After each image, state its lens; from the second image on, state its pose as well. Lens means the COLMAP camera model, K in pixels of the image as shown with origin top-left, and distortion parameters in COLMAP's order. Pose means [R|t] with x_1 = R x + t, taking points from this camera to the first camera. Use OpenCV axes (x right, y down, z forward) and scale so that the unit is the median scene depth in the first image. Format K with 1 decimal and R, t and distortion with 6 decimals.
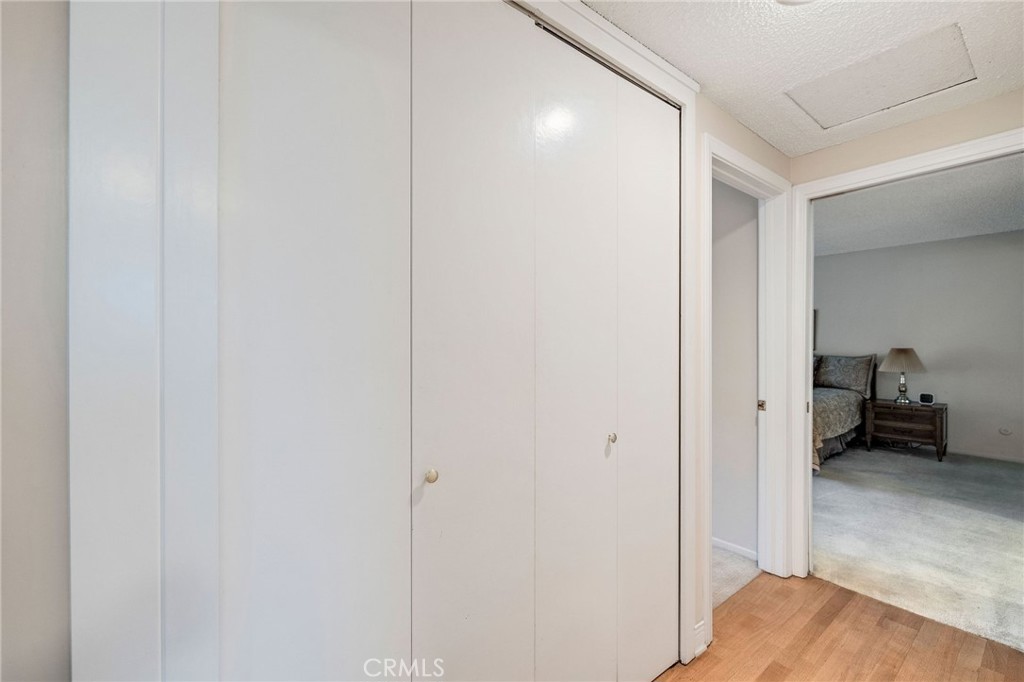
lens RADIAL K [[437.4, 0, 510.1], [0, 437.4, 337.0], [0, 0, 1]] dist [0.000104, -0.000005]
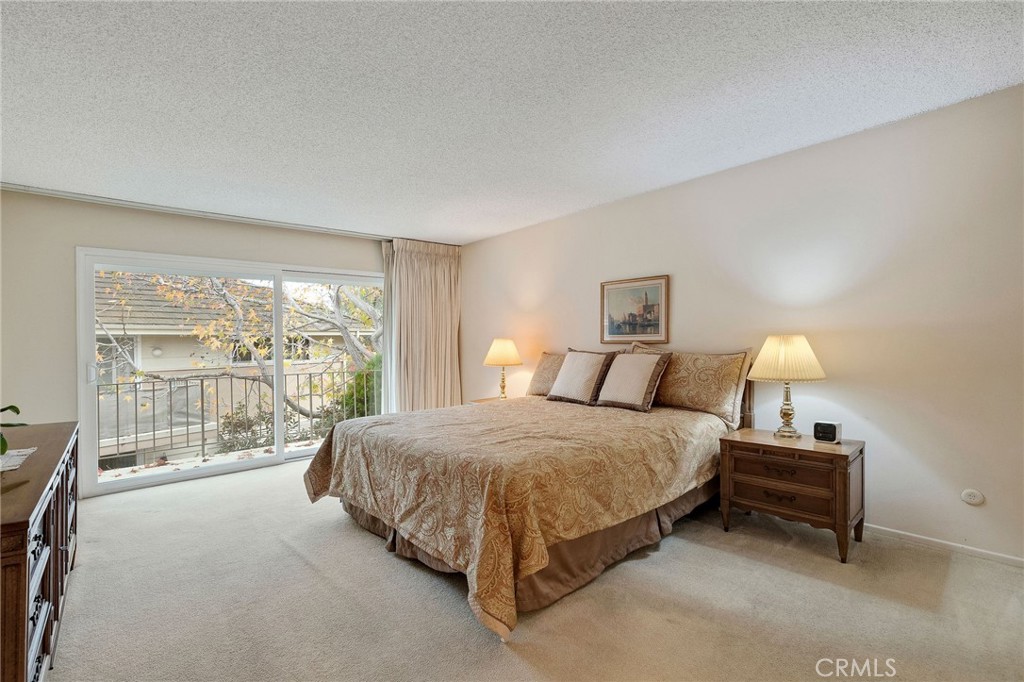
lens RADIAL K [[465.5, 0, 512.0], [0, 465.5, 341.0], [0, 0, 1]] dist [-0.000505, -0.000048]
pose [[0.998910, -0.007444, 0.046080, 0.555062], [0.007419, 0.999972, 0.000717, 0.030513], [-0.046084, -0.000374, 0.998937, 0.466145]]
